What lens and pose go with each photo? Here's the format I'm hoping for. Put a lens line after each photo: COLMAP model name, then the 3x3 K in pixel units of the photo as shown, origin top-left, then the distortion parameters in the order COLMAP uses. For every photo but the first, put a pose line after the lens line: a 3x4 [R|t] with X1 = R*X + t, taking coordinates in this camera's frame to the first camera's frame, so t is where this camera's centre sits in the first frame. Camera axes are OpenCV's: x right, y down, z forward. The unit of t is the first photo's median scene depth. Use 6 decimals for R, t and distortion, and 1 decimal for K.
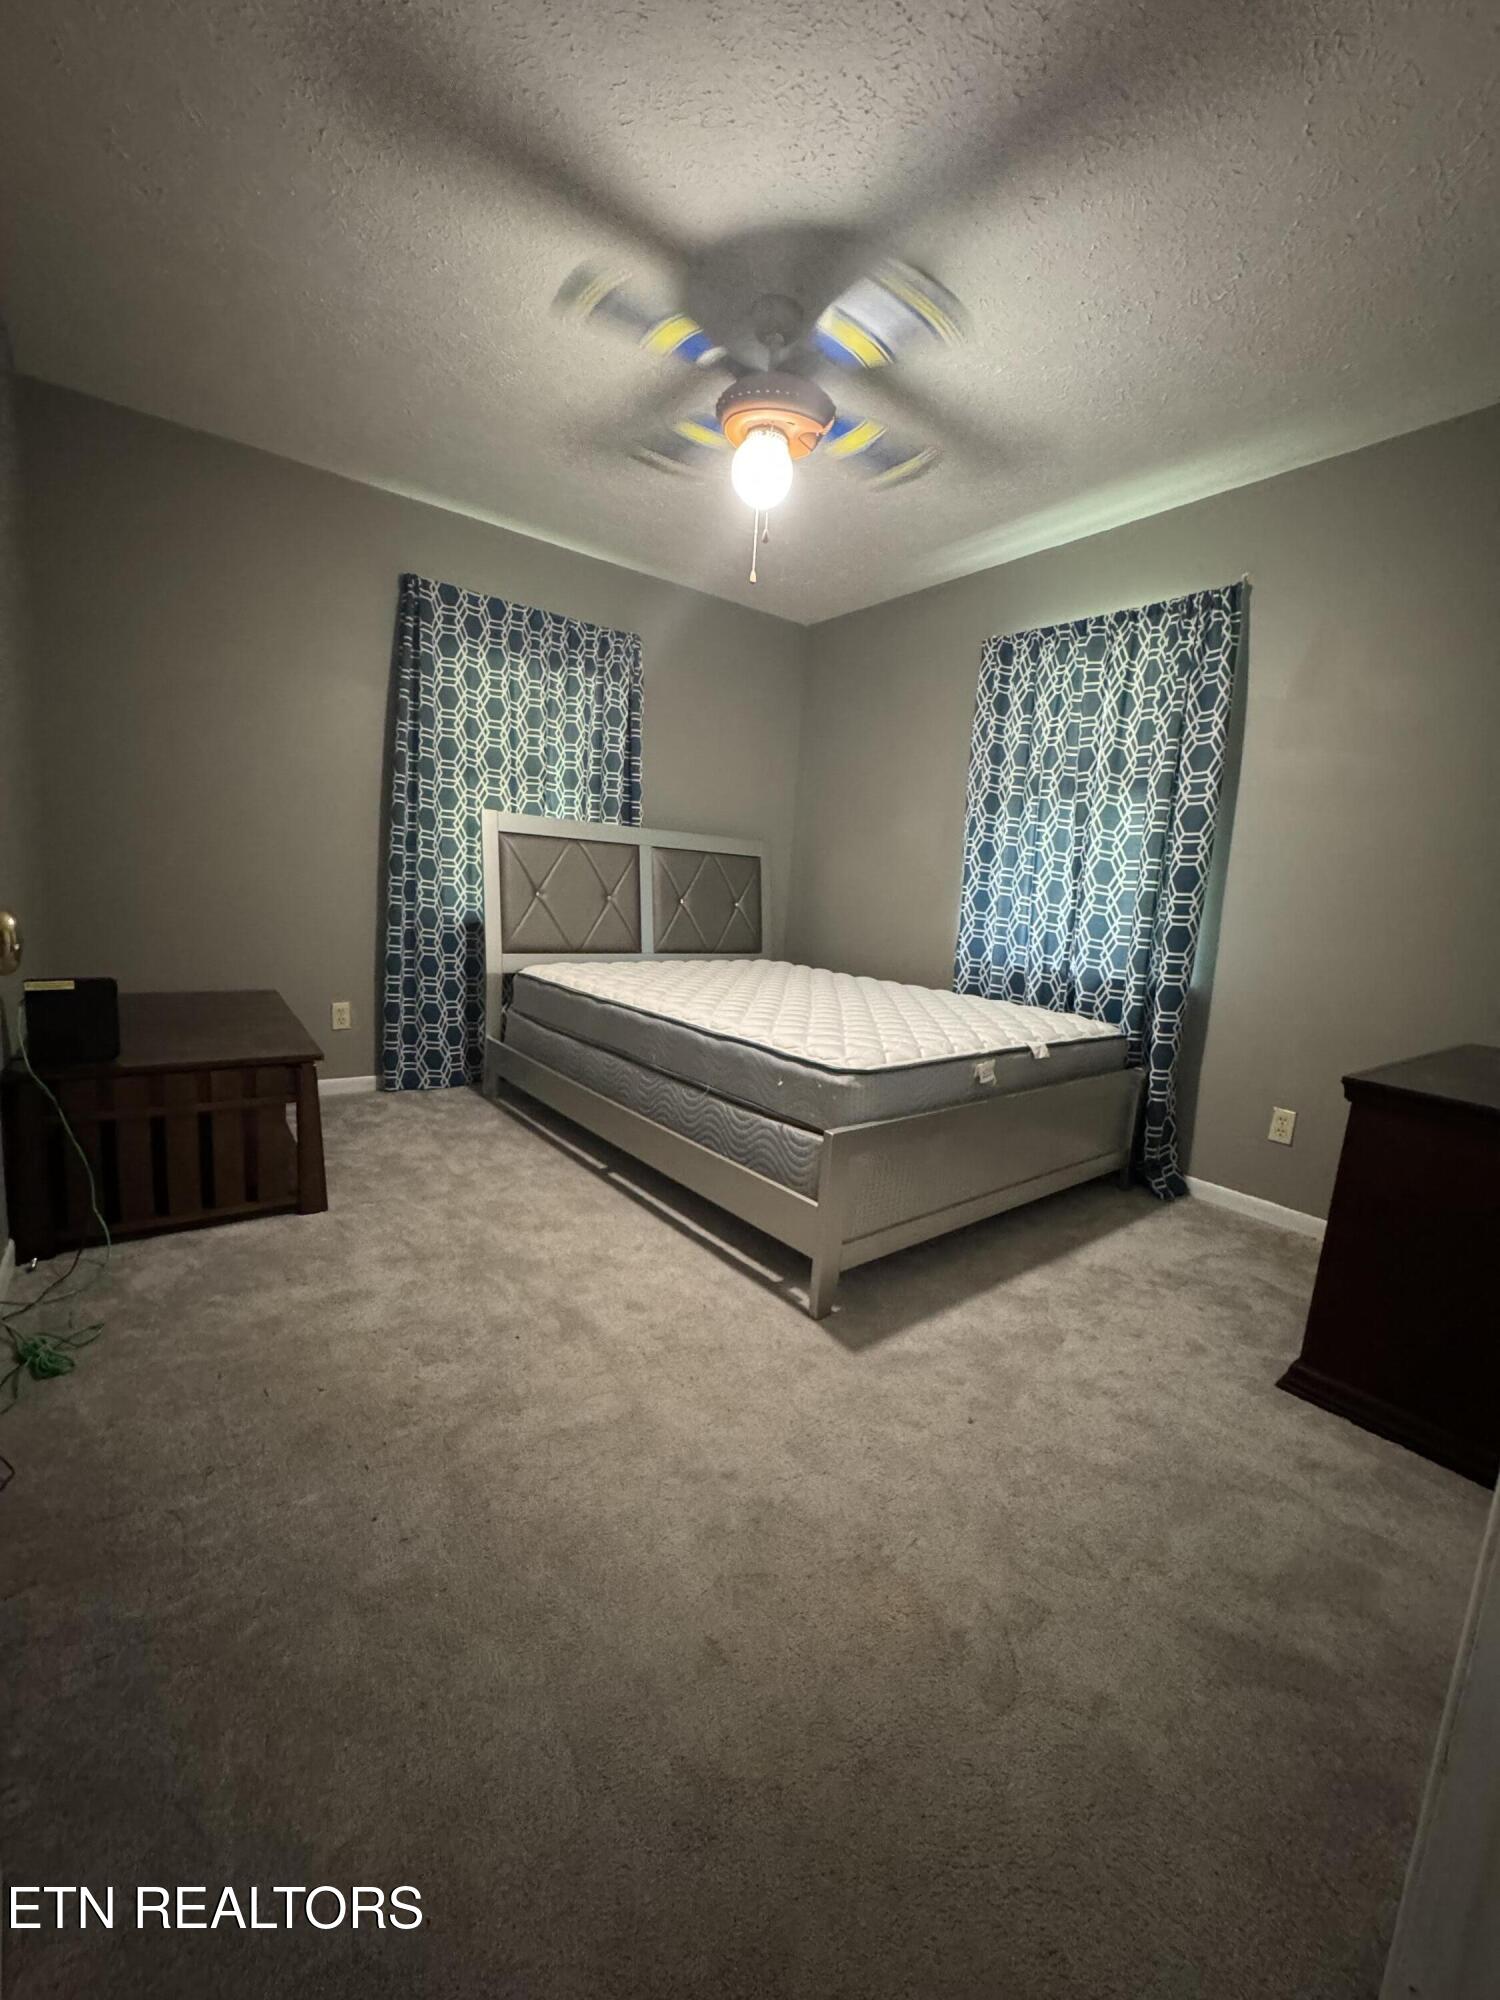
lens RADIAL K [[803.4, 0, 747.0], [0, 803.4, 994.7], [0, 0, 1]] dist [-0.000149, -0.000250]
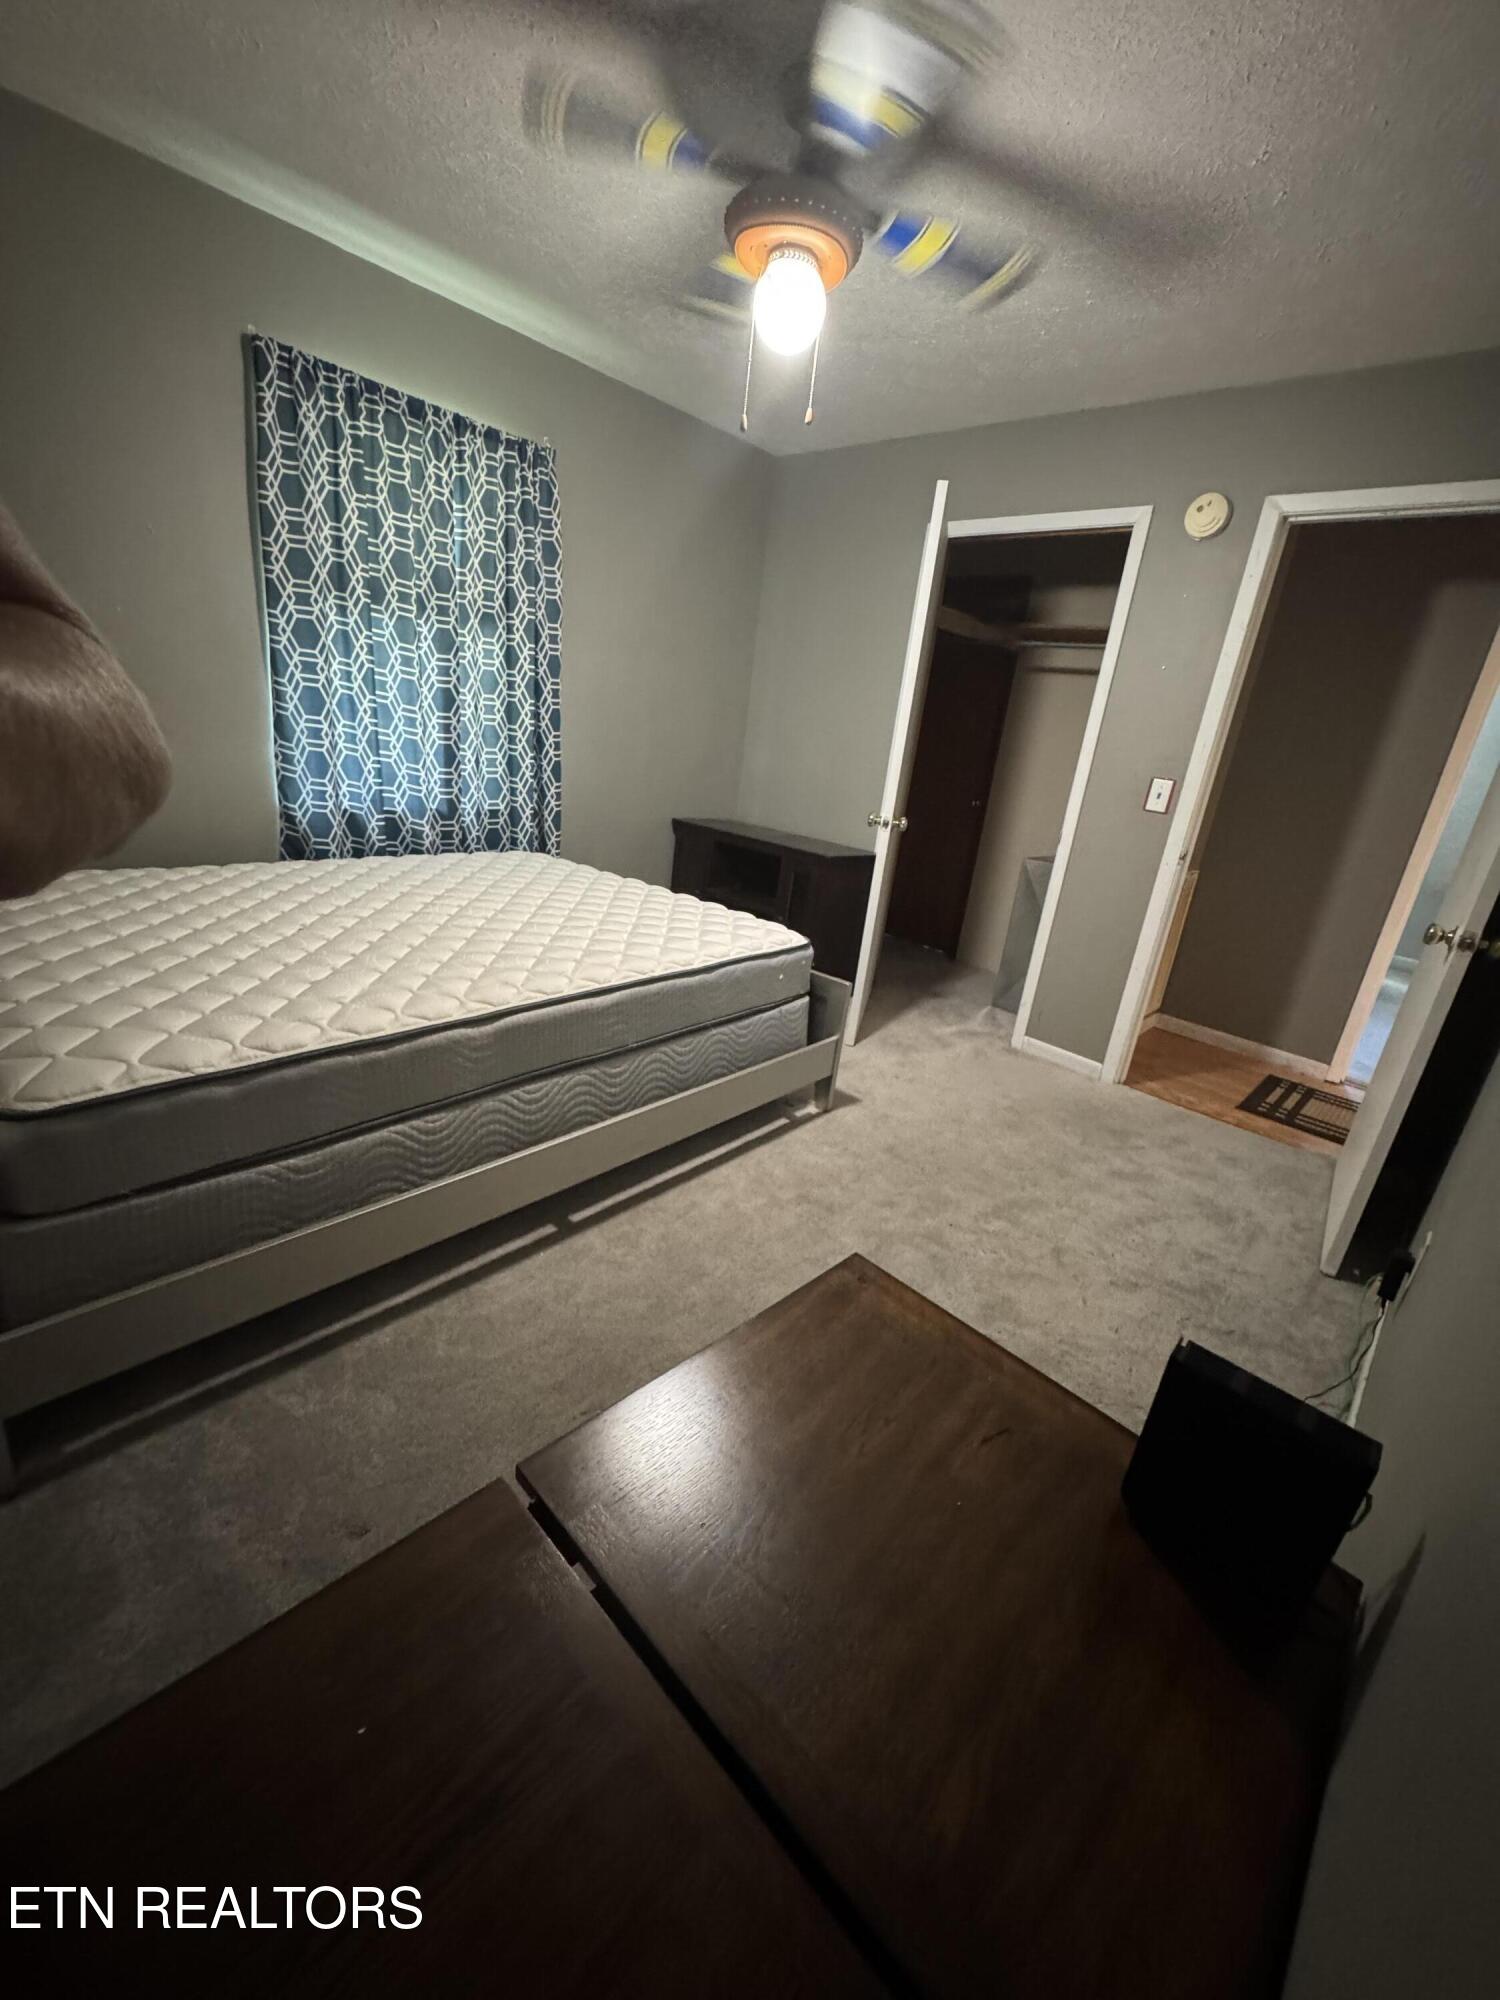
lens RADIAL K [[803.4, 0, 742.8], [0, 803.4, 999.9], [0, 0, 1]] dist [-0.000149, -0.000250]
pose [[-0.163470, -0.402395, 0.900753, -0.741065], [0.012390, 0.912125, 0.409724, -0.245670], [-0.986470, 0.078138, -0.144119, 0.903158]]
